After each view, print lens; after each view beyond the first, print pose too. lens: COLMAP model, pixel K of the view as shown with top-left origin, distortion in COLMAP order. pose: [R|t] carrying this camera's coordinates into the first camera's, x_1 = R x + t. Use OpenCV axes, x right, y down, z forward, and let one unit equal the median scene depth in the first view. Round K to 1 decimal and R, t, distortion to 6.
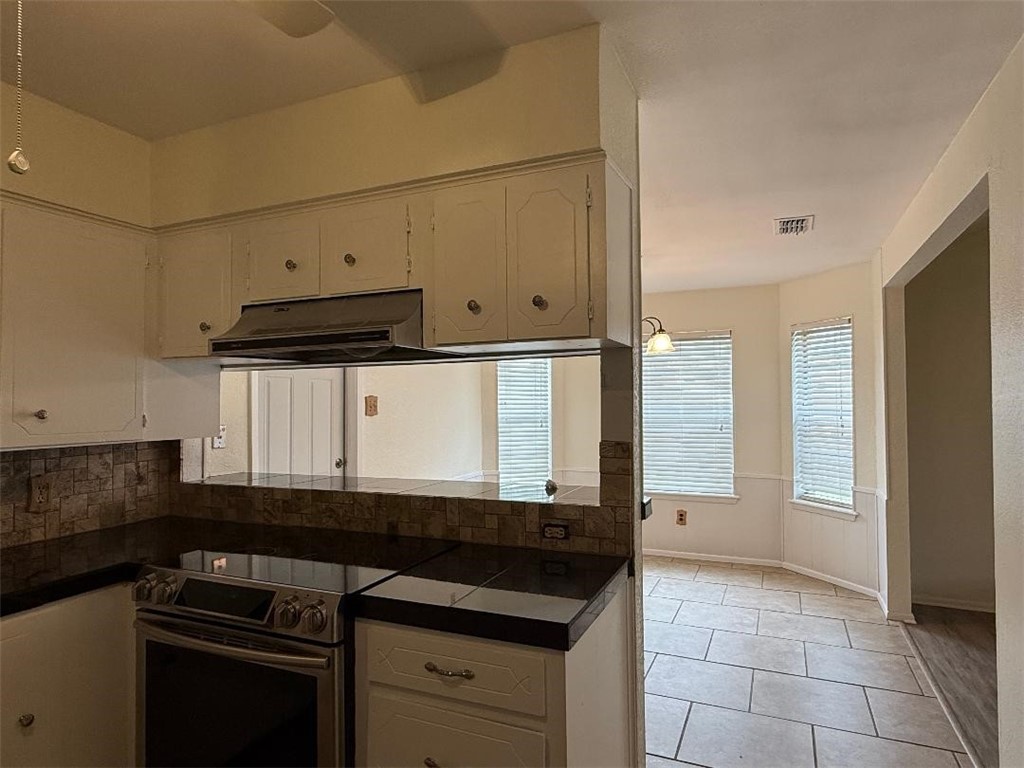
lens RADIAL K [[614.1, 0, 513.8], [0, 614.1, 384.2], [0, 0, 1]] dist [-0.004178, -0.002062]
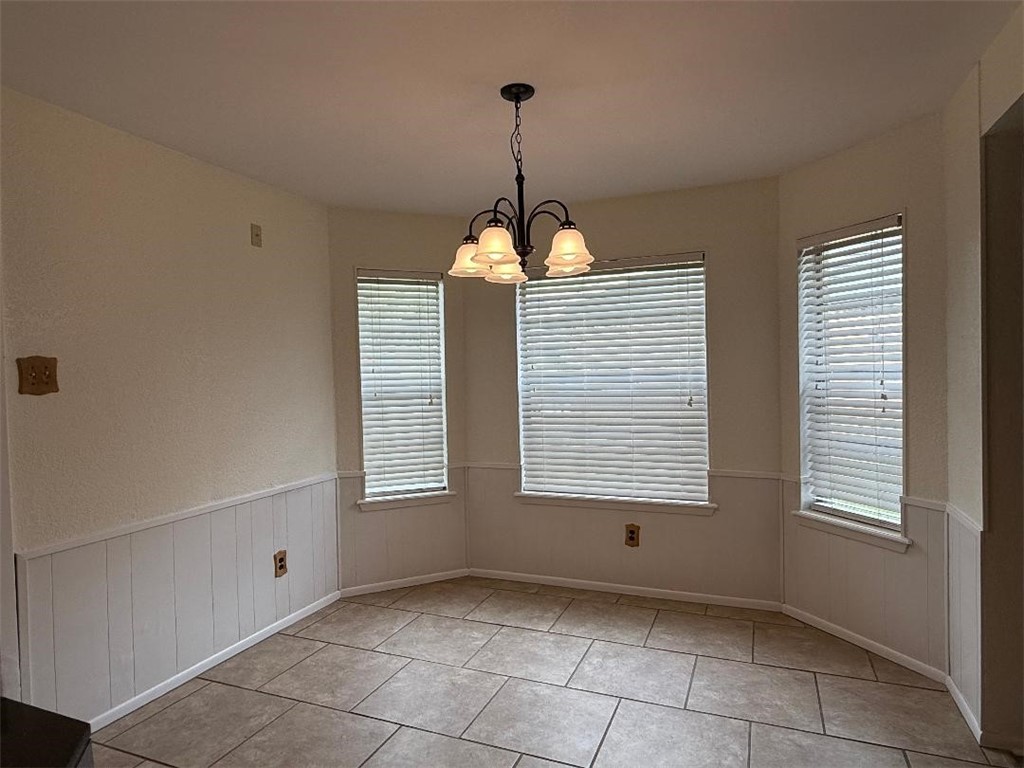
lens RADIAL K [[614.1, 0, 509.5], [0, 614.1, 385.3], [0, 0, 1]] dist [-0.004178, -0.002062]
pose [[0.999635, -0.017658, 0.020424, 0.140490], [0.016691, 0.998774, 0.046594, 0.020671], [-0.021222, -0.046236, 0.998705, 0.370864]]
